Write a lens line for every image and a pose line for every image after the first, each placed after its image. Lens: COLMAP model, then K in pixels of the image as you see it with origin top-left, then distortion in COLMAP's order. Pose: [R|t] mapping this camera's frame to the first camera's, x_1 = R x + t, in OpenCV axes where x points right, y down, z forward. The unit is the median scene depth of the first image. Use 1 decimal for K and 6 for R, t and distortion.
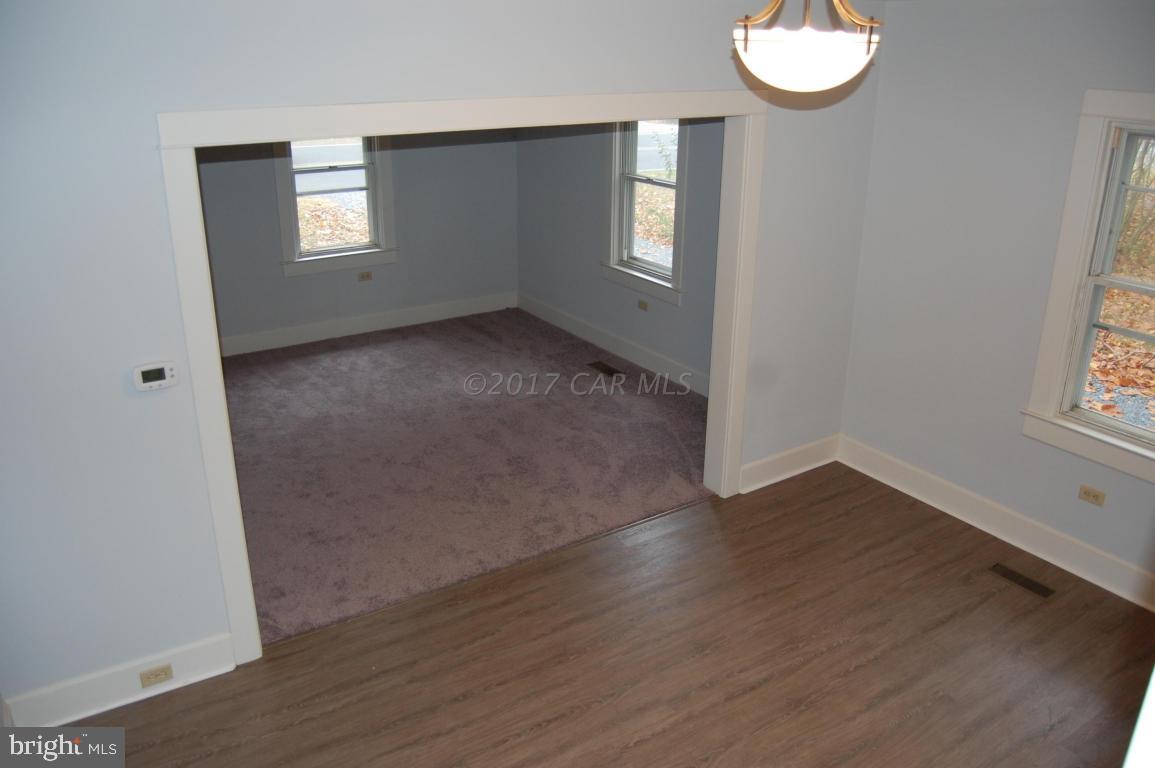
lens RADIAL K [[899.3, 0, 583.9], [0, 899.3, 386.0], [0, 0, 1]] dist [-0.106338, 0.055129]
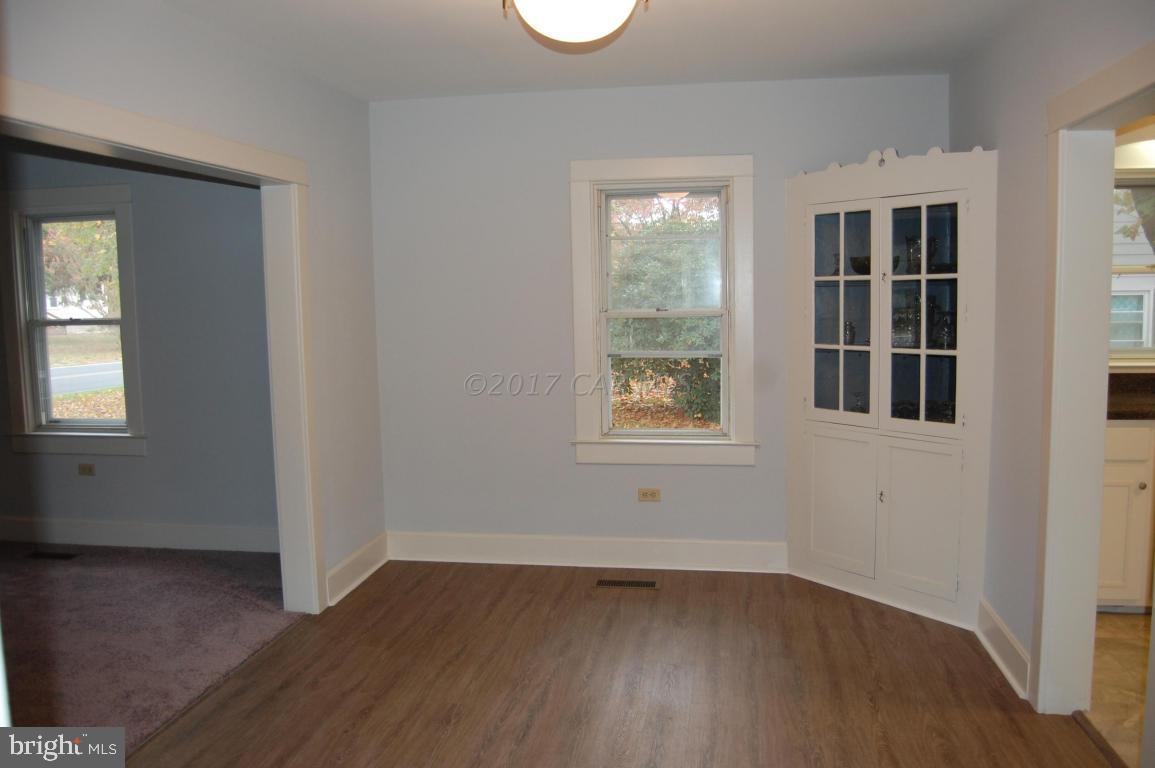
lens RADIAL K [[899.3, 0, 583.9], [0, 899.3, 386.0], [0, 0, 1]] dist [-0.106338, 0.055129]
pose [[0.677838, -0.094643, 0.729094, -0.273157], [0.285342, 0.947811, -0.142248, 0.110422], [-0.677580, 0.304462, 0.669468, 0.179805]]
